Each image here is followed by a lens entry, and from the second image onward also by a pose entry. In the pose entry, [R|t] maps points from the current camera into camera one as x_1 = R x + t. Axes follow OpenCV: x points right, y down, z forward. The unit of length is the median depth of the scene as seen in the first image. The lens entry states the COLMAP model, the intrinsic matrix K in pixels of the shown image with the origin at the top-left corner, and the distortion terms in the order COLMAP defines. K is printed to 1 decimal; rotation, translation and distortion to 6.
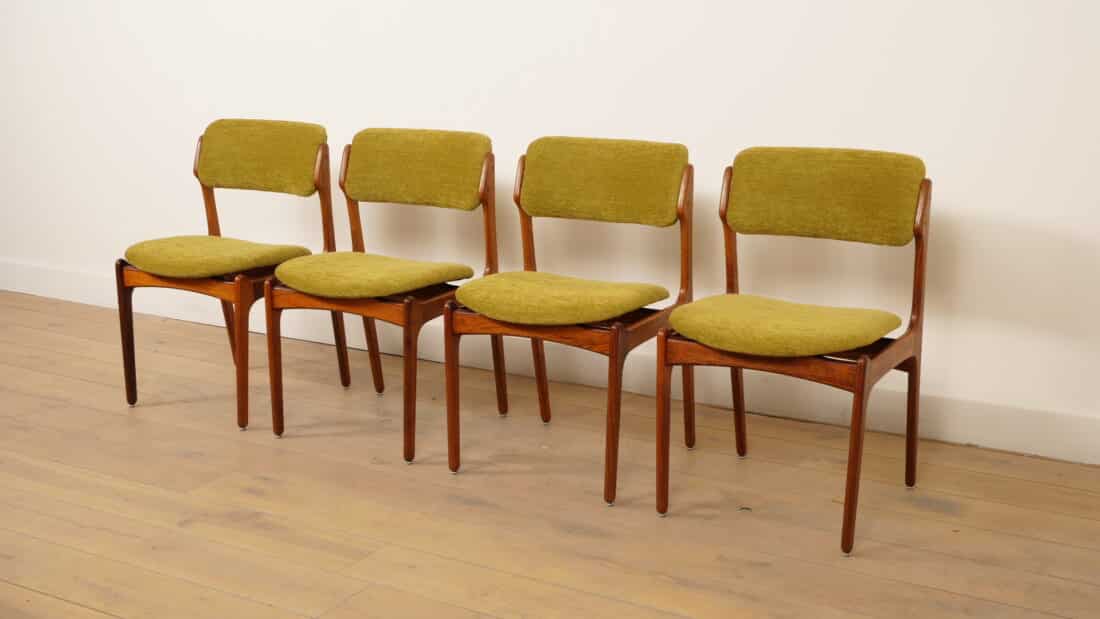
lens RADIAL K [[1381.5, 0, 550.0], [0, 1381.5, 309.5], [0, 0, 1]] dist [-0.017683, 0.006260]
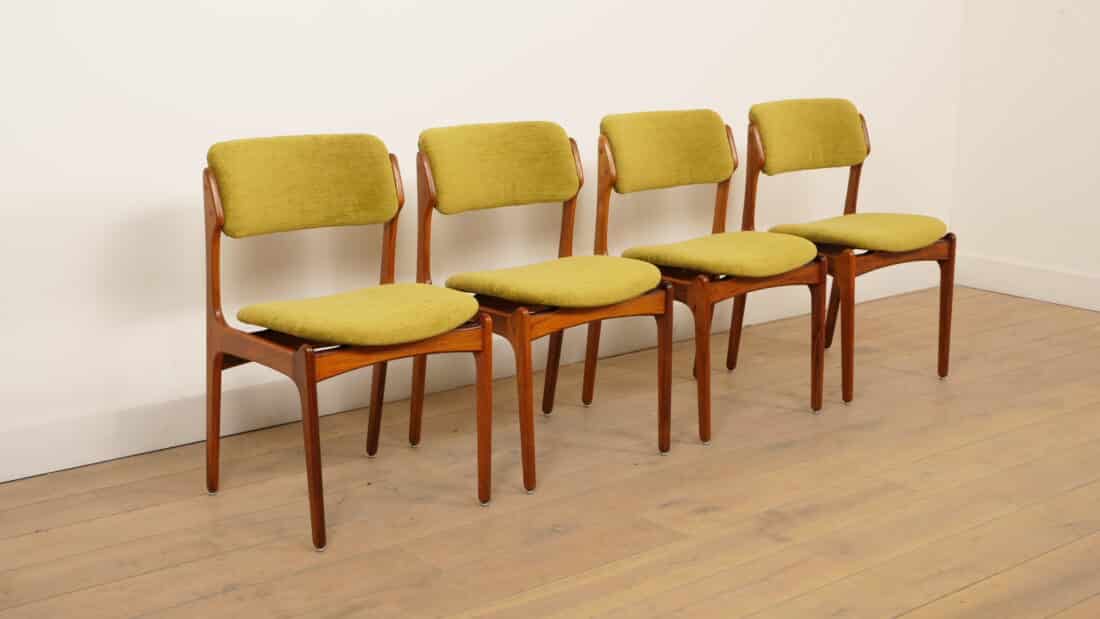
lens RADIAL K [[1592.6, 0, 550.0], [0, 1592.6, 309.5], [0, 0, 1]] dist [0.011844, -0.031343]
pose [[0.288468, -0.185191, 0.939410, -1.036043], [0.204778, 0.970349, 0.128408, -0.132497], [-0.935335, 0.155329, 0.317838, 0.625761]]
